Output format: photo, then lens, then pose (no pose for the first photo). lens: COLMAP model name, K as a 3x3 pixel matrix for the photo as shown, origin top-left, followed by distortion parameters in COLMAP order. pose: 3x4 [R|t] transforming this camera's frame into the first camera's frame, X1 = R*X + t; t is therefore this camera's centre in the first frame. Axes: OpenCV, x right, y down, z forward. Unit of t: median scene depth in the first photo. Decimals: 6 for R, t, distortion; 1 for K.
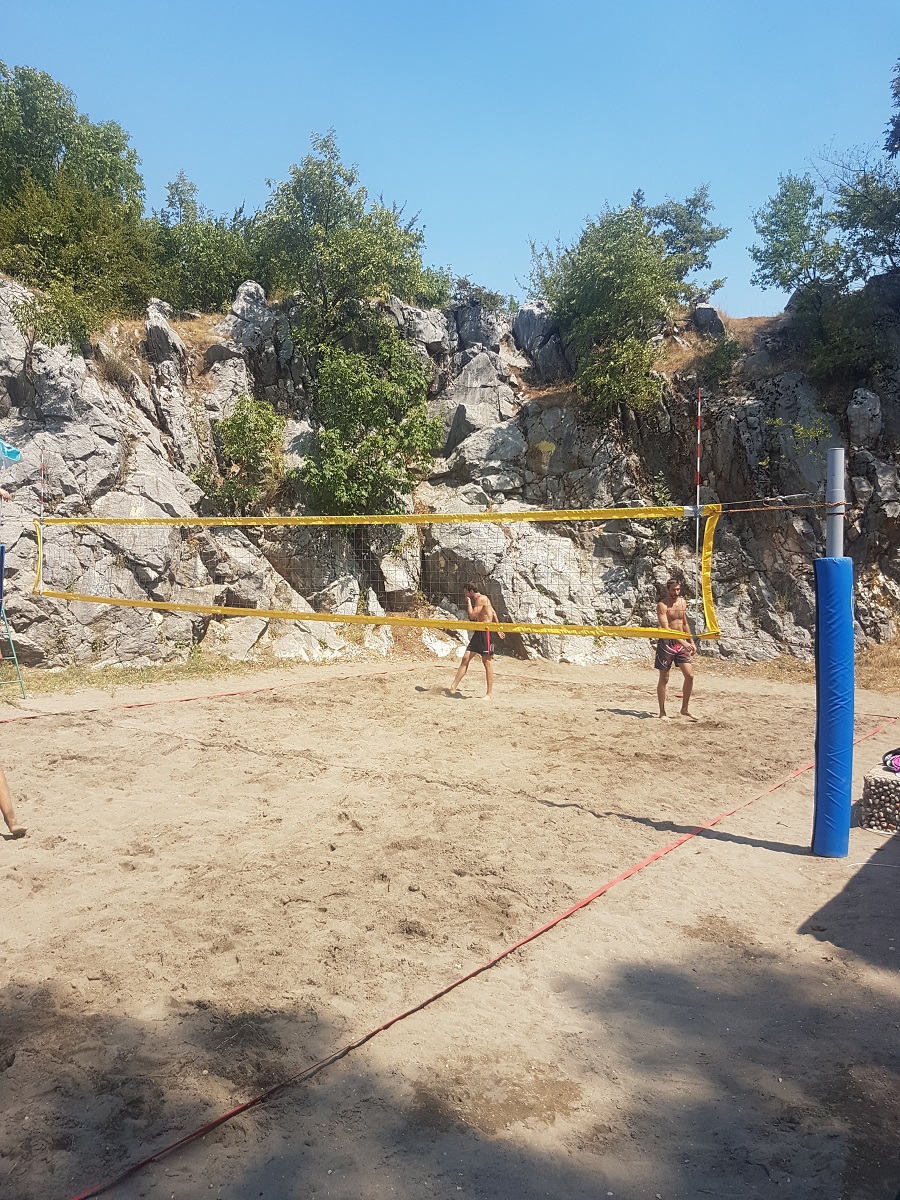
lens RADIAL K [[911.0, 0, 440.5], [0, 911.0, 593.9], [0, 0, 1]] dist [0.257213, -0.502888]
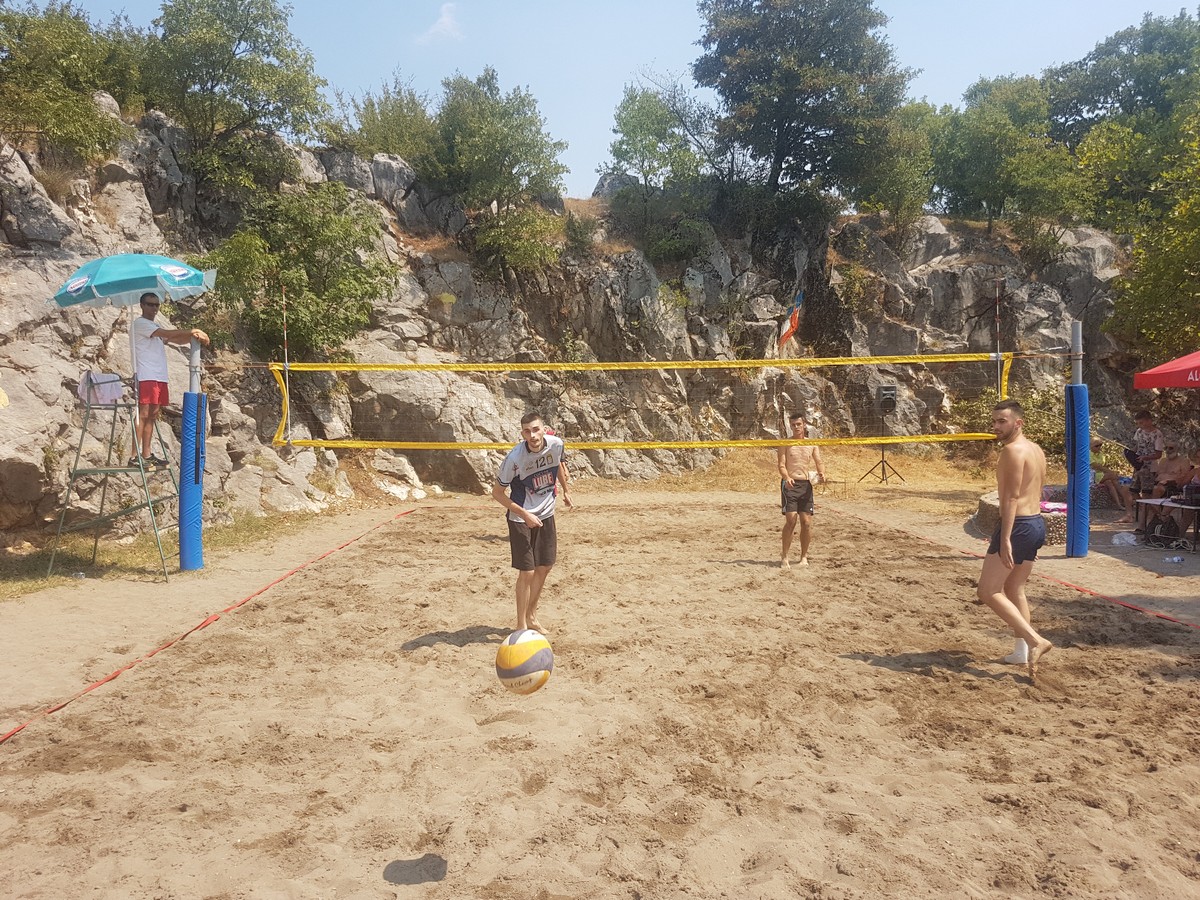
lens RADIAL K [[911.0, 0, 600.0], [0, 911.0, 450.0], [0, 0, 1]] dist [0.257213, -0.502888]
pose [[0.802986, -0.053564, 0.593587, -0.423371], [0.049315, 0.998509, 0.023392, -0.000184], [-0.593955, 0.010489, 0.804430, 0.037521]]
